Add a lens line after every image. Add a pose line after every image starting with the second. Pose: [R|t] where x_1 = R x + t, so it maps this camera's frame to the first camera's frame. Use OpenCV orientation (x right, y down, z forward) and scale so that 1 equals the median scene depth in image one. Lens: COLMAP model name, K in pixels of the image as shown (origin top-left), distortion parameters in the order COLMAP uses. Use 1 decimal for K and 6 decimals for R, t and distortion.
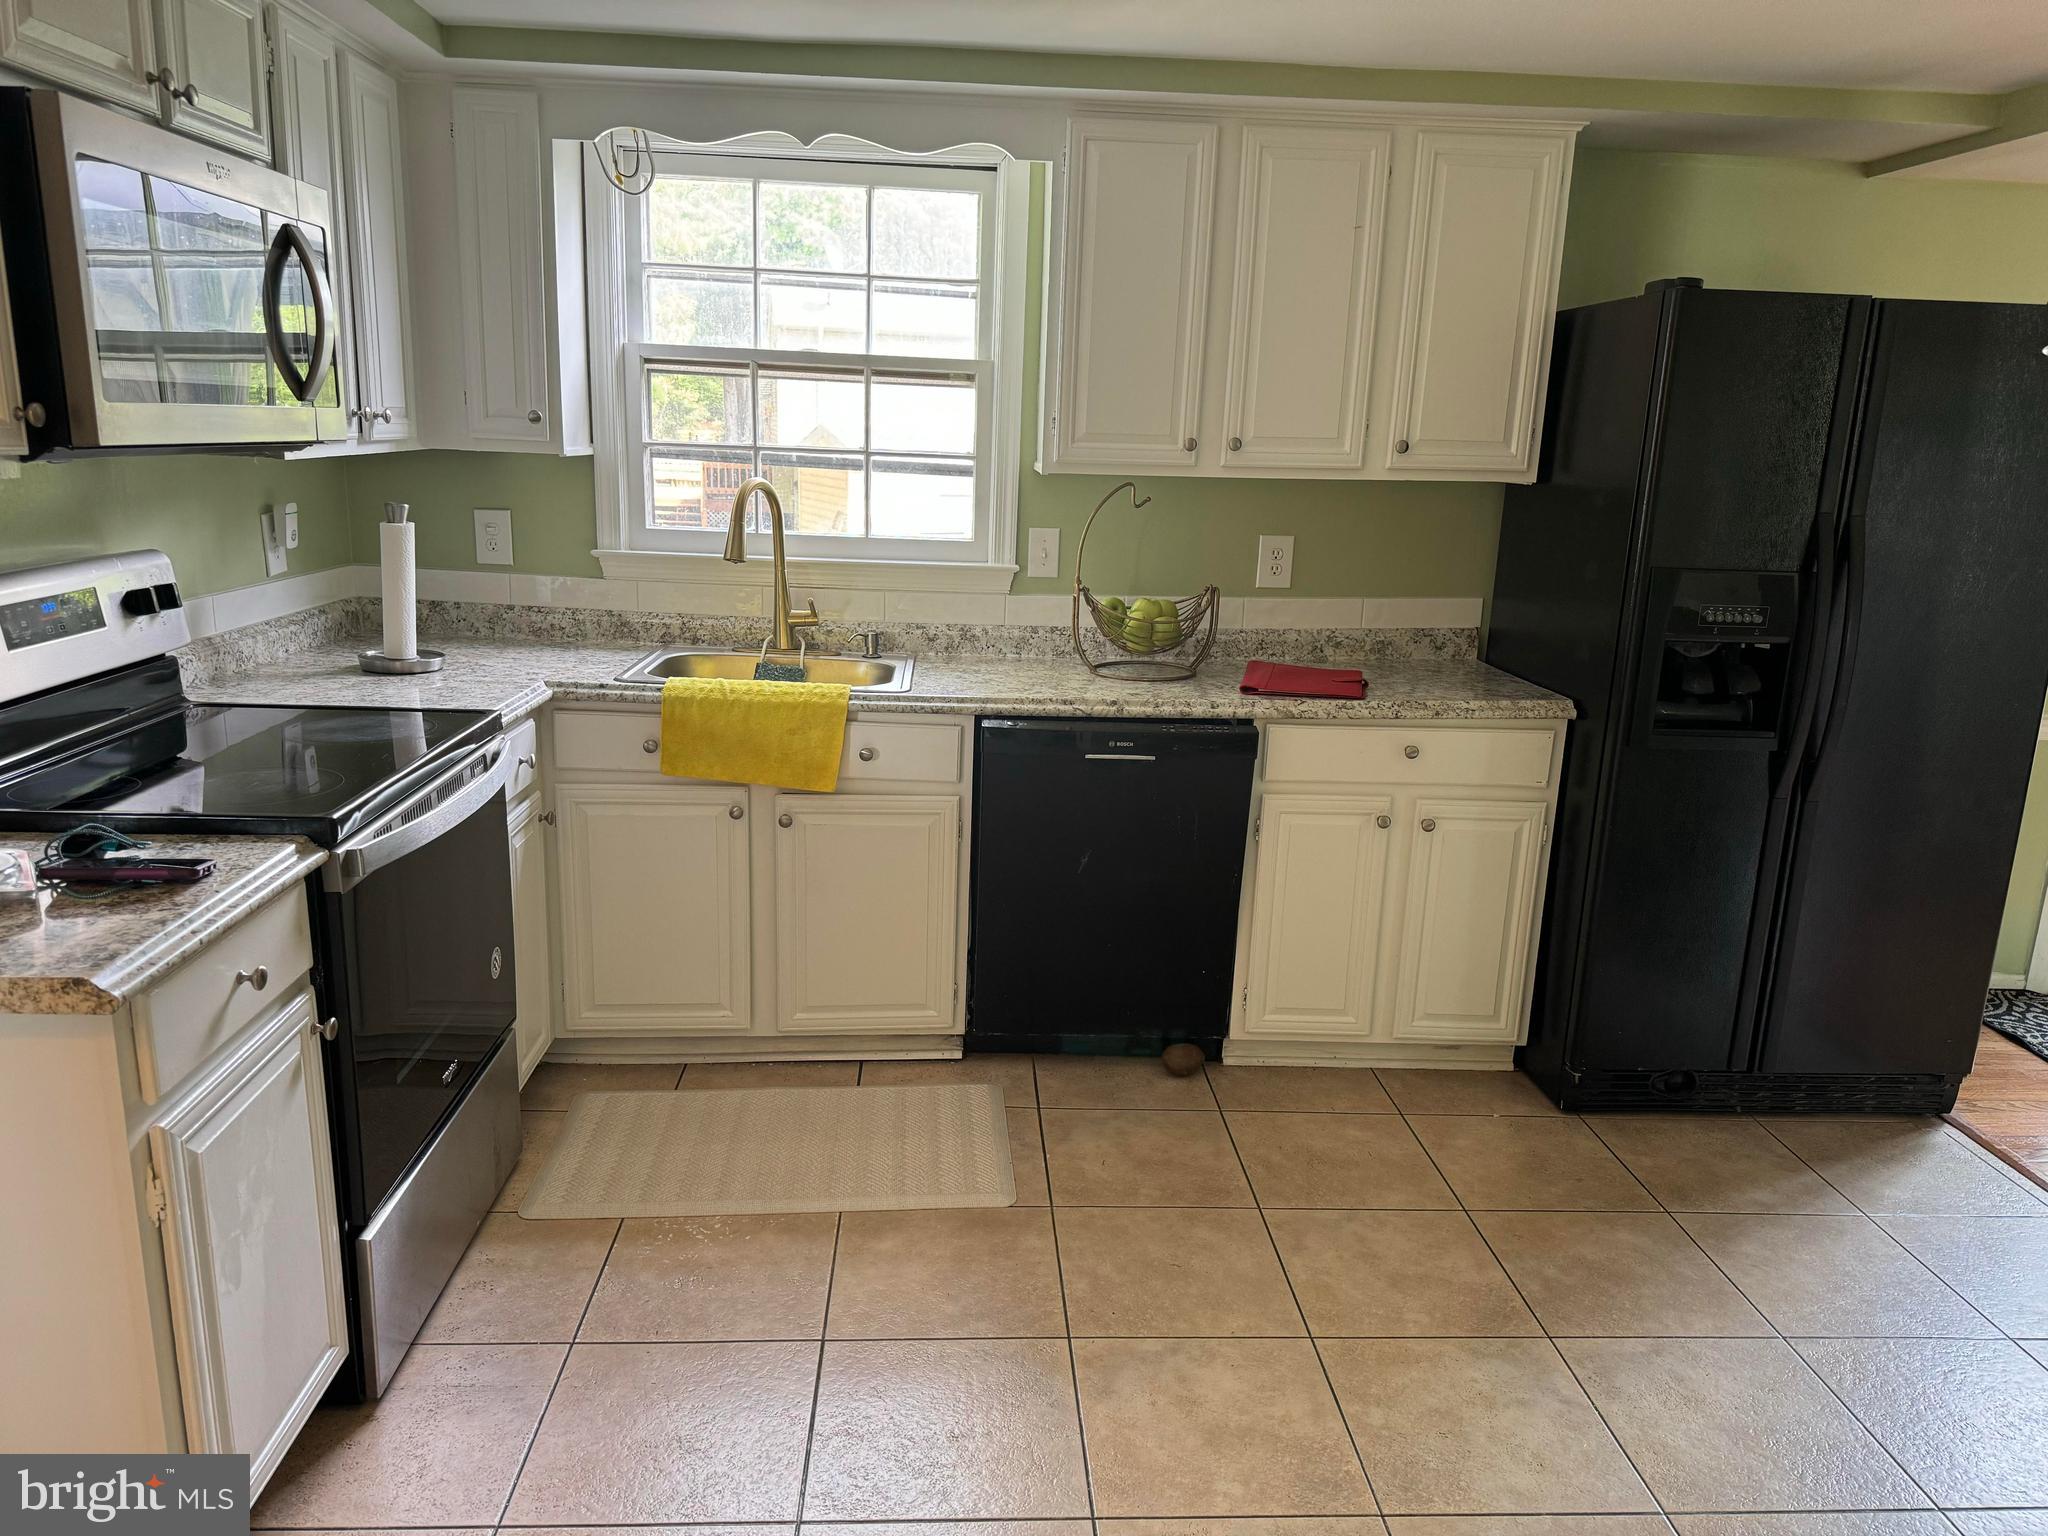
lens RADIAL K [[1433.1, 0, 1024.0], [0, 1433.1, 768.0], [0, 0, 1]] dist [0.195897, -0.345761]
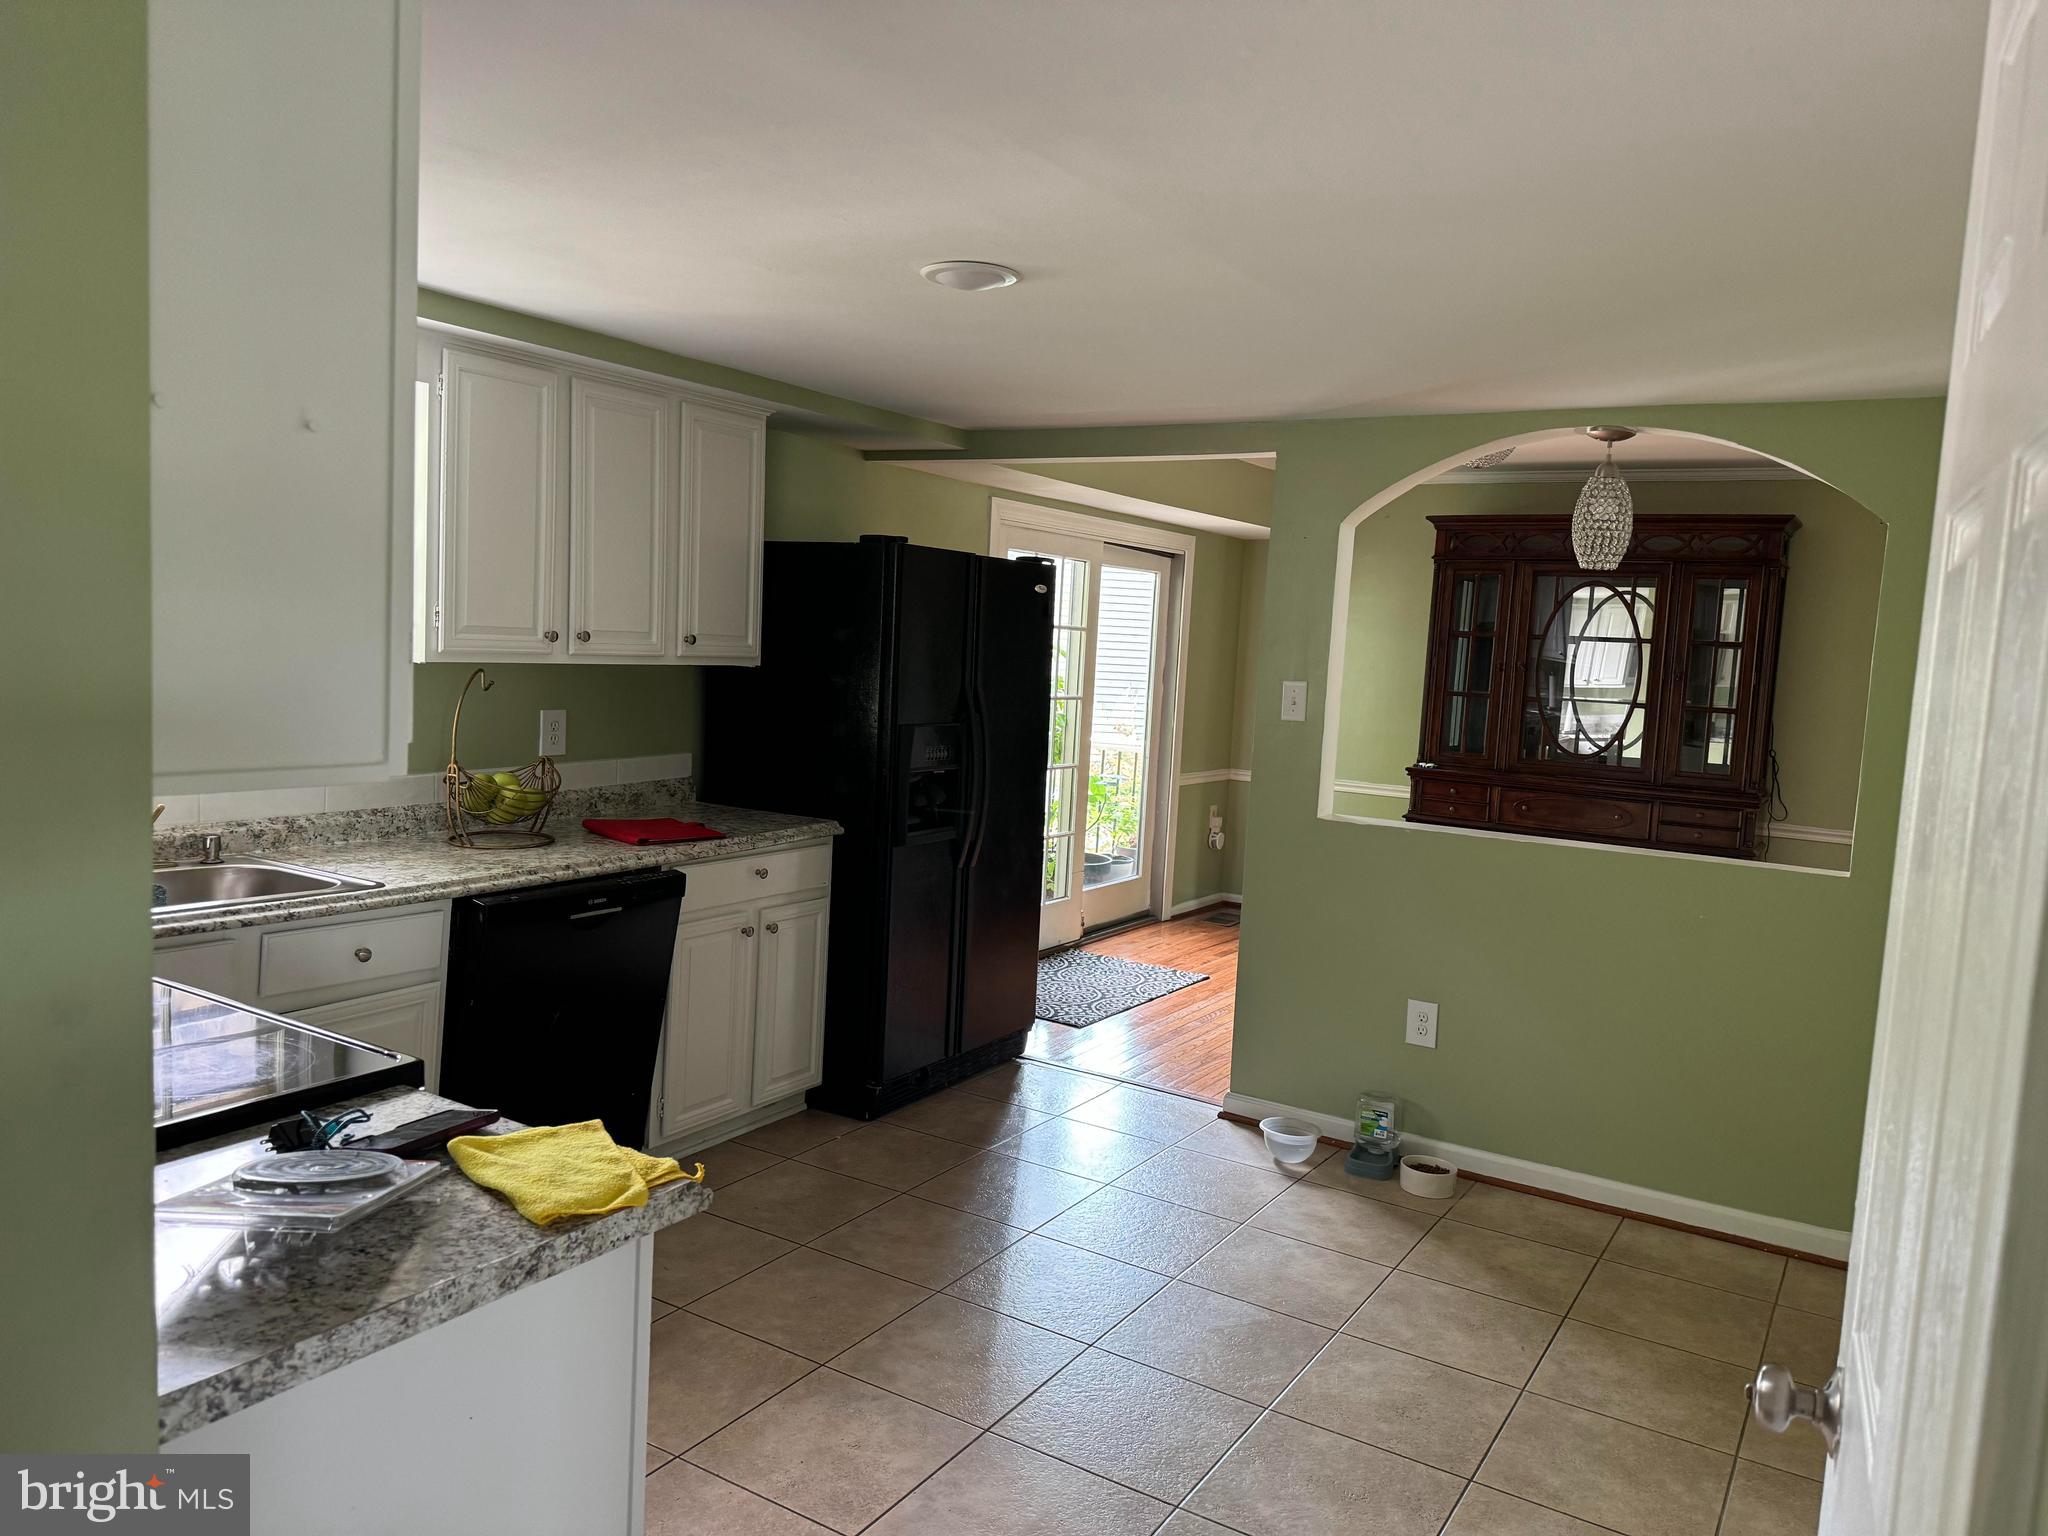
lens RADIAL K [[1433.1, 0, 1024.0], [0, 1433.1, 768.0], [0, 0, 1]] dist [0.195897, -0.345761]
pose [[0.580274, -0.079749, 0.810507, -0.615441], [0.154168, 0.987957, -0.013166, -0.050113], [-0.799696, 0.132595, 0.585580, 0.049496]]
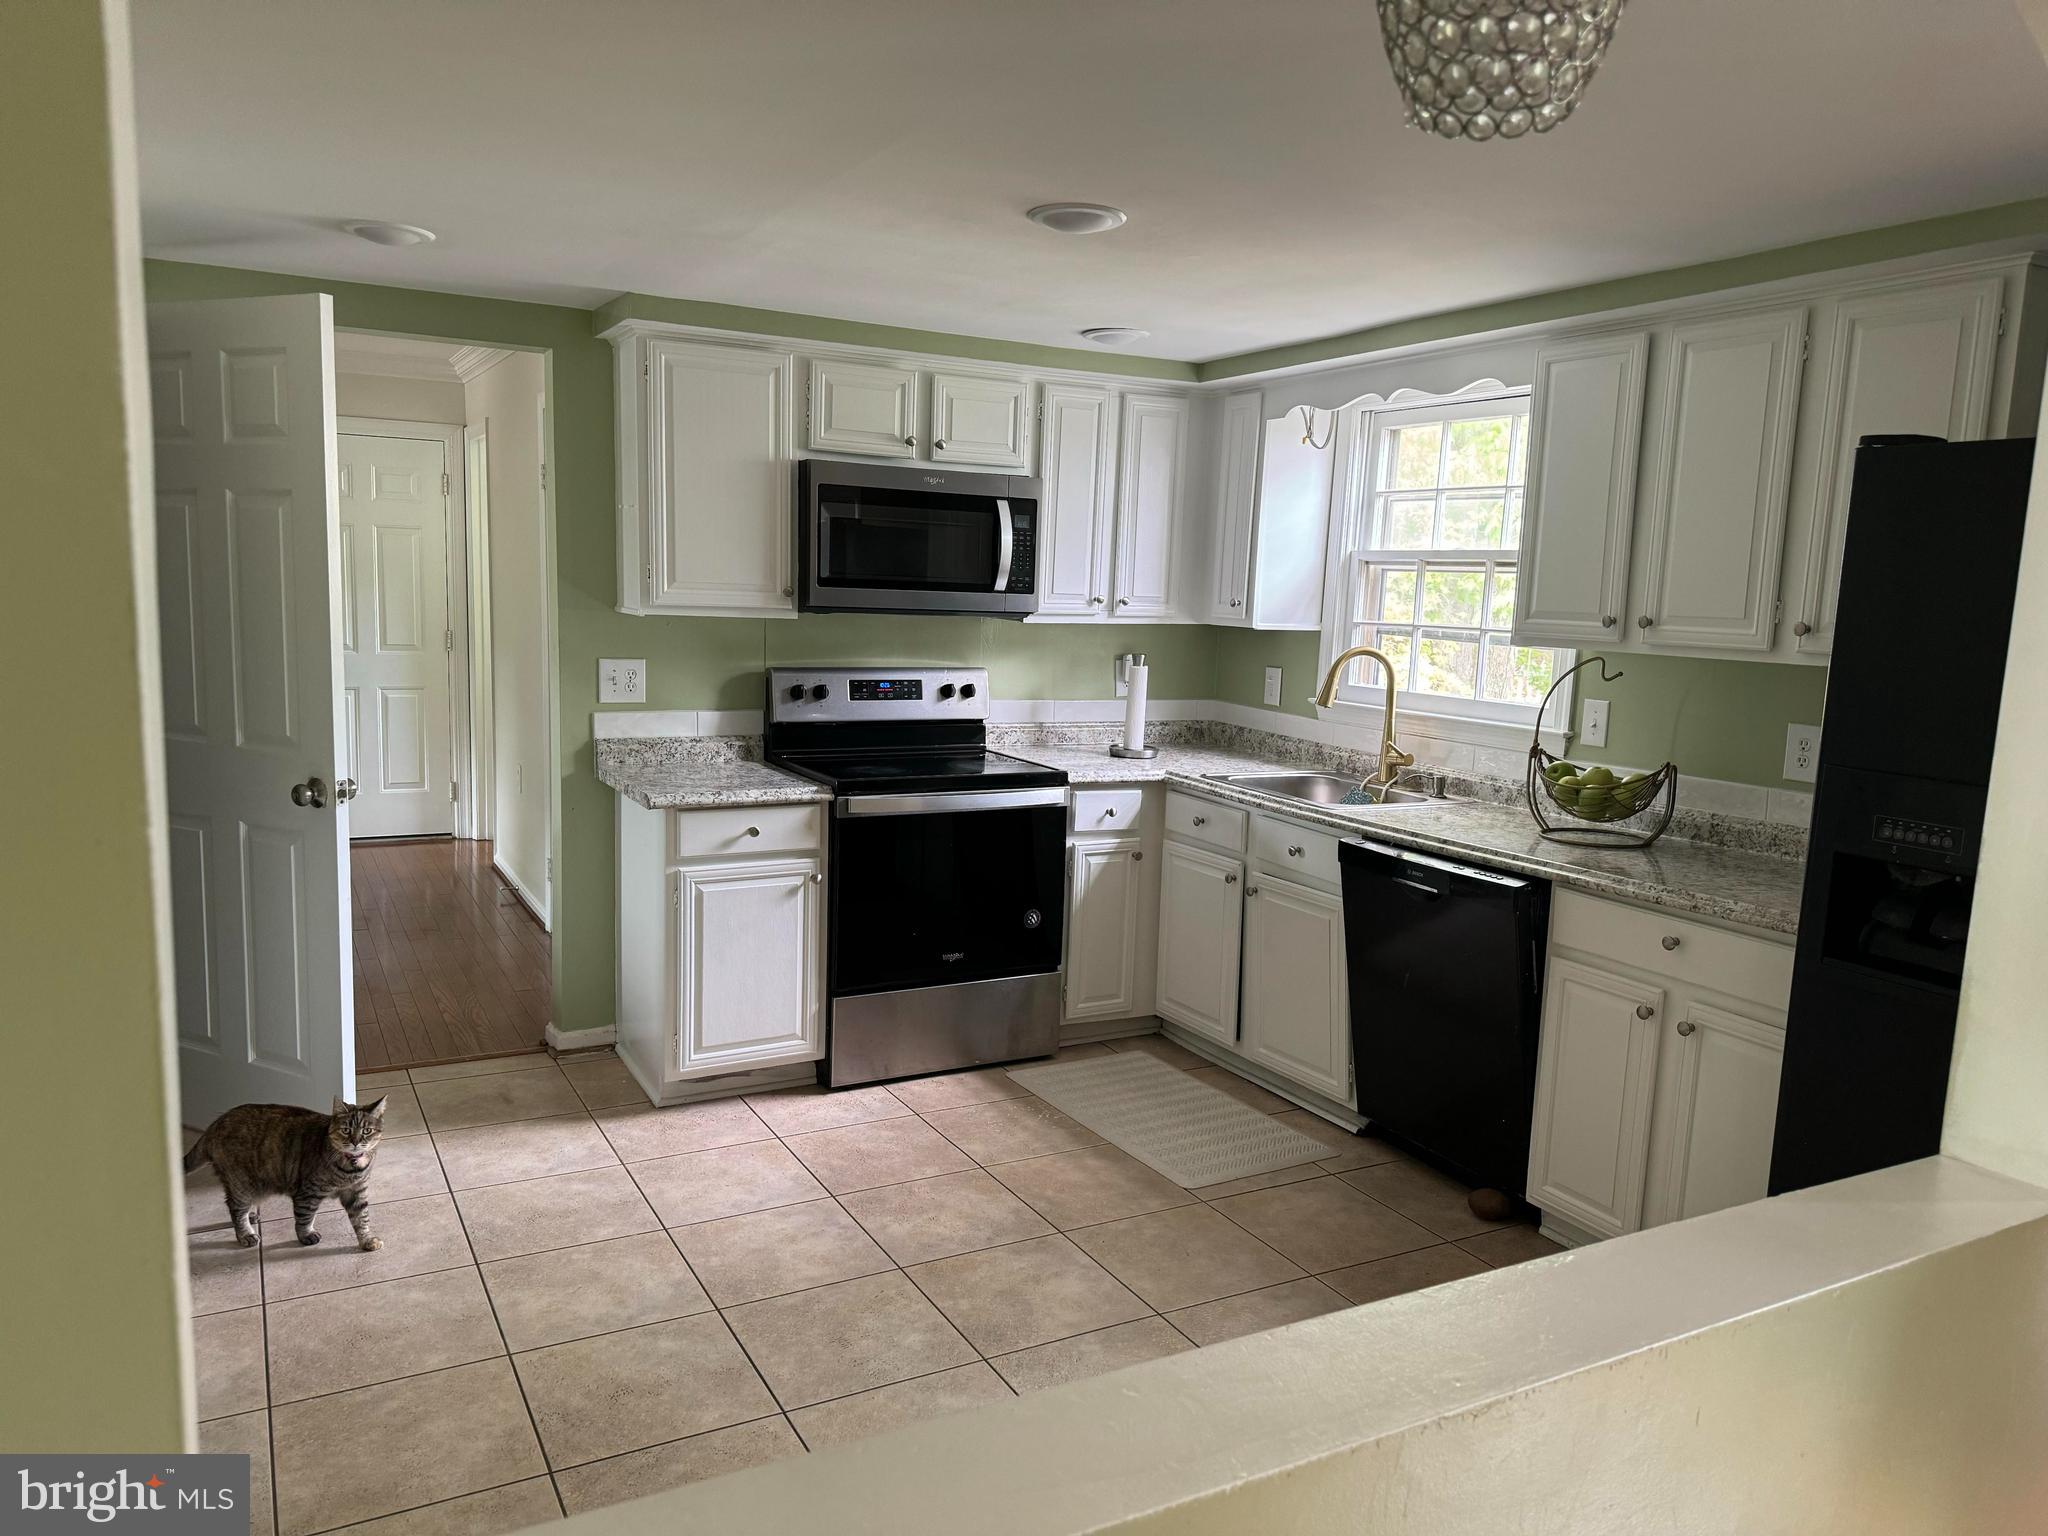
lens RADIAL K [[1433.1, 0, 1024.0], [0, 1433.1, 768.0], [0, 0, 1]] dist [0.195897, -0.345761]
pose [[0.433509, 0.100427, -0.895536, 0.900469], [-0.227756, 0.973718, -0.001057, -0.024651], [0.871893, 0.204422, 0.444988, 0.191623]]
